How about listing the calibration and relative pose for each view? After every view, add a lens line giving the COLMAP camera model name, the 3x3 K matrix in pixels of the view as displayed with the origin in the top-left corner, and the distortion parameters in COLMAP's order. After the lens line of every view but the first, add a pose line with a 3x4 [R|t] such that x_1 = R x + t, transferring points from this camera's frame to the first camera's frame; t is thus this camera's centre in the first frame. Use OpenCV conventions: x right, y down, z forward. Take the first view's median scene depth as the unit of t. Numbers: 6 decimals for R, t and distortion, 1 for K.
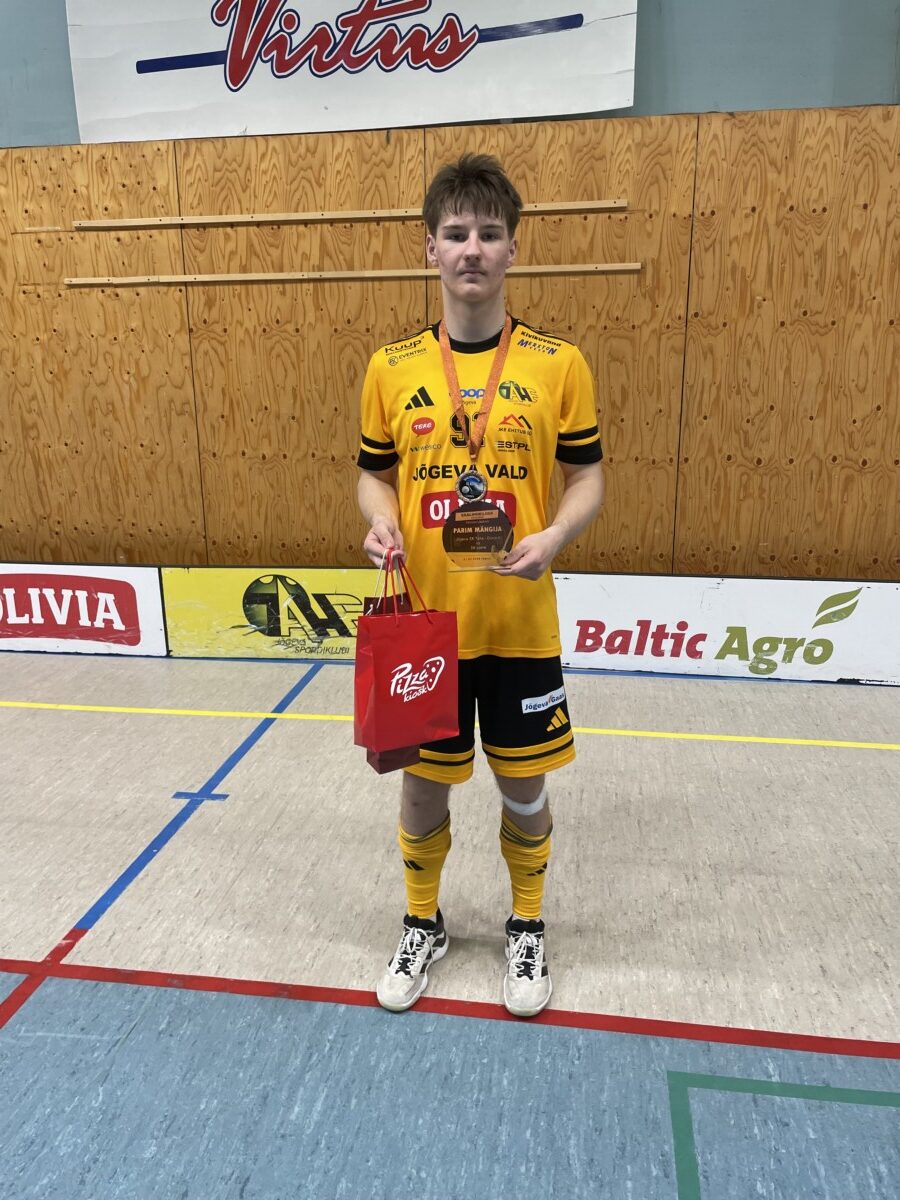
lens RADIAL K [[909.4, 0, 442.8], [0, 909.4, 594.5], [0, 0, 1]] dist [0.072301, -0.104231]
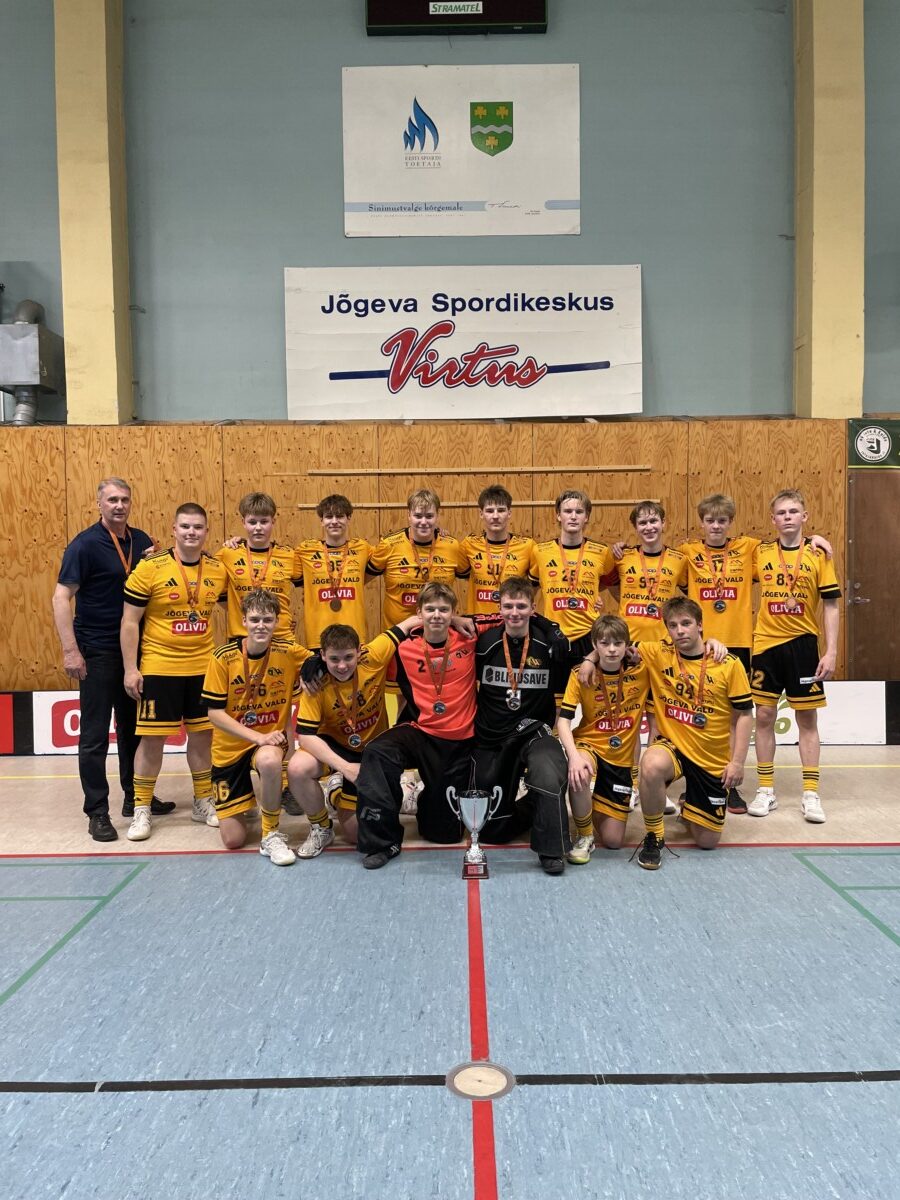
lens RADIAL K [[906.0, 0, 460.3], [0, 906.0, 601.7], [0, 0, 1]] dist [0.087831, -0.114198]
pose [[0.987298, -0.005561, 0.158784, -0.407889], [0.039371, 0.976781, -0.210594, 0.163202], [-0.153926, 0.214170, 0.964592, -0.524110]]
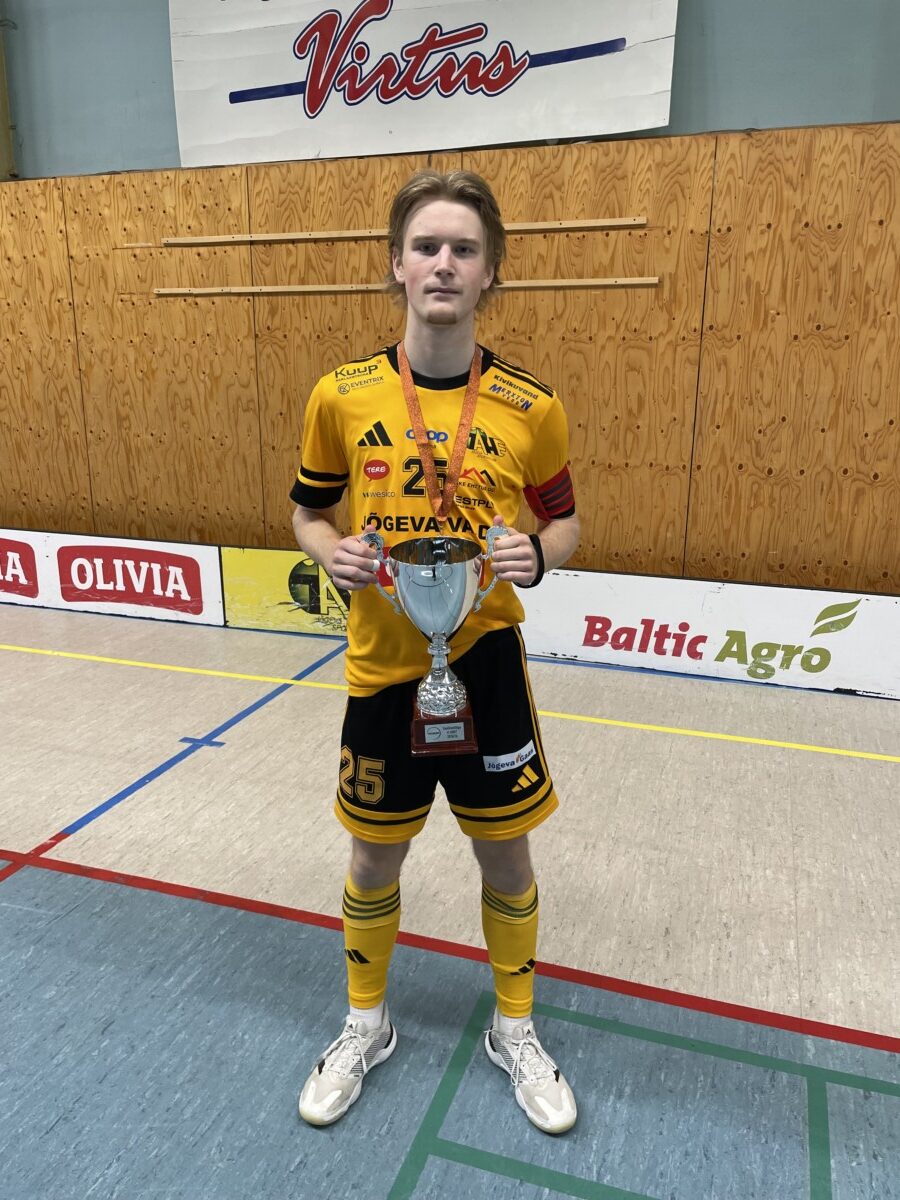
lens RADIAL K [[906.9, 0, 450.0], [0, 906.9, 600.0], [0, 0, 1]] dist [0.071958, -0.104046]
pose [[0.985414, 0.058983, -0.159627, 0.162827], [-0.057810, 0.998256, 0.011982, 0.006788], [0.160055, -0.002579, 0.987105, -0.065826]]
